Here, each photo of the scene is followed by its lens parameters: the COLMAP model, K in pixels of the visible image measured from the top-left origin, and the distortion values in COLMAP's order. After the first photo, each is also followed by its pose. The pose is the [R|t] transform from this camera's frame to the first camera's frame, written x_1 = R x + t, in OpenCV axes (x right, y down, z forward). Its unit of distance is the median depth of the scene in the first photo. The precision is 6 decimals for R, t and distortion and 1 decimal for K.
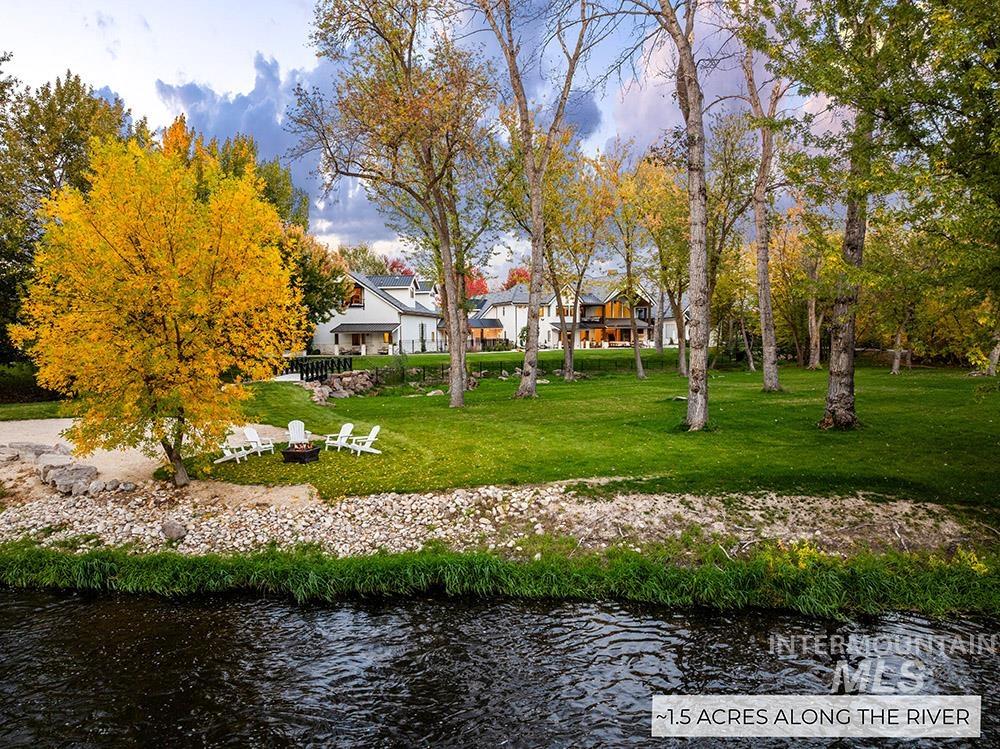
lens RADIAL K [[700.8, 0, 500.0], [0, 700.8, 374.5], [0, 0, 1]] dist [-0.048361, -0.001393]
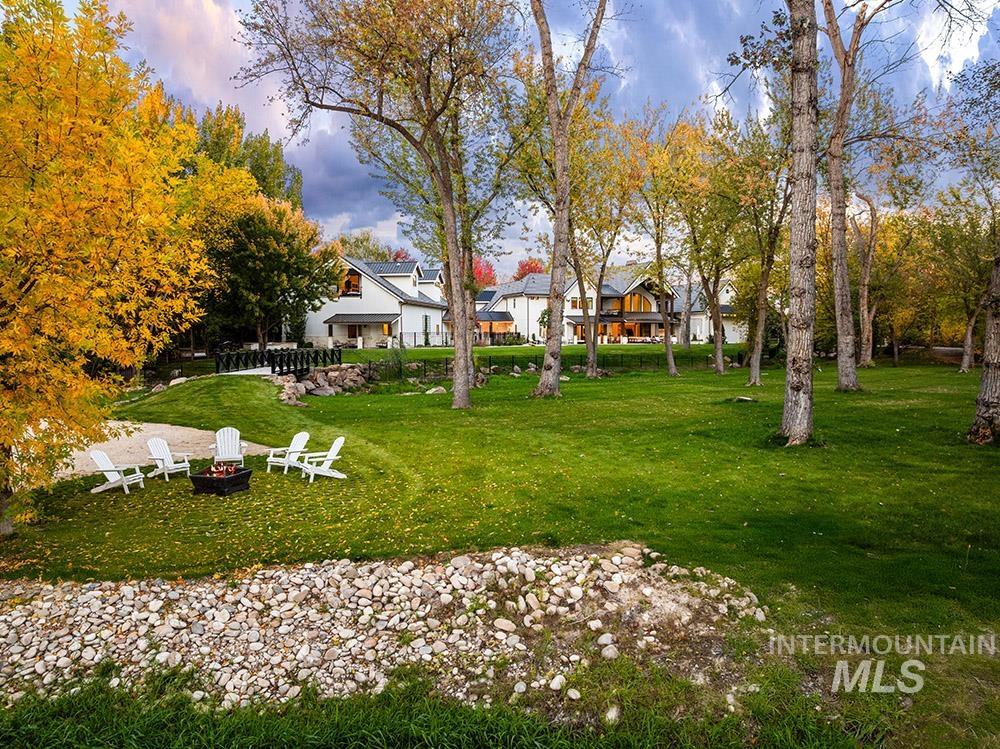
lens RADIAL K [[700.8, 0, 500.0], [0, 700.8, 374.5], [0, 0, 1]] dist [-0.048361, -0.001393]
pose [[0.999924, 0.006234, -0.010628, -0.008477], [-0.006218, 0.999979, 0.001565, 0.006198], [0.010638, -0.001499, 0.999942, 0.187181]]
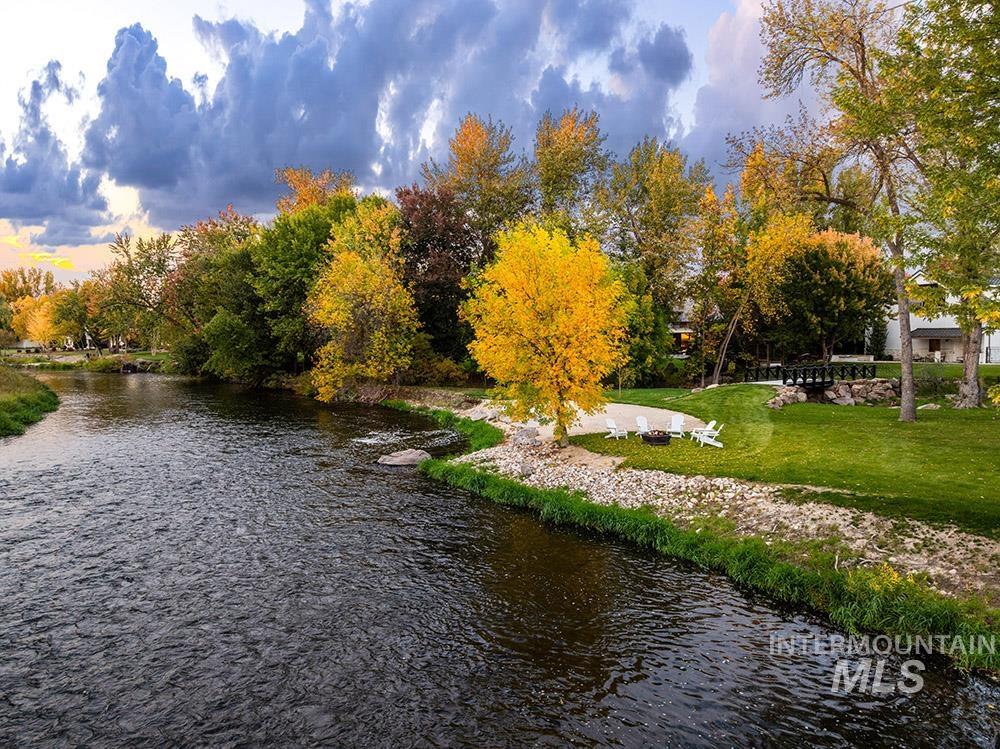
lens RADIAL K [[700.8, 0, 500.0], [0, 700.8, 374.5], [0, 0, 1]] dist [-0.048361, -0.001393]
pose [[0.620635, 0.047295, -0.782672, 0.299252], [-0.046703, 0.998637, 0.023311, -0.012546], [0.782708, 0.022086, 0.621998, -0.026773]]
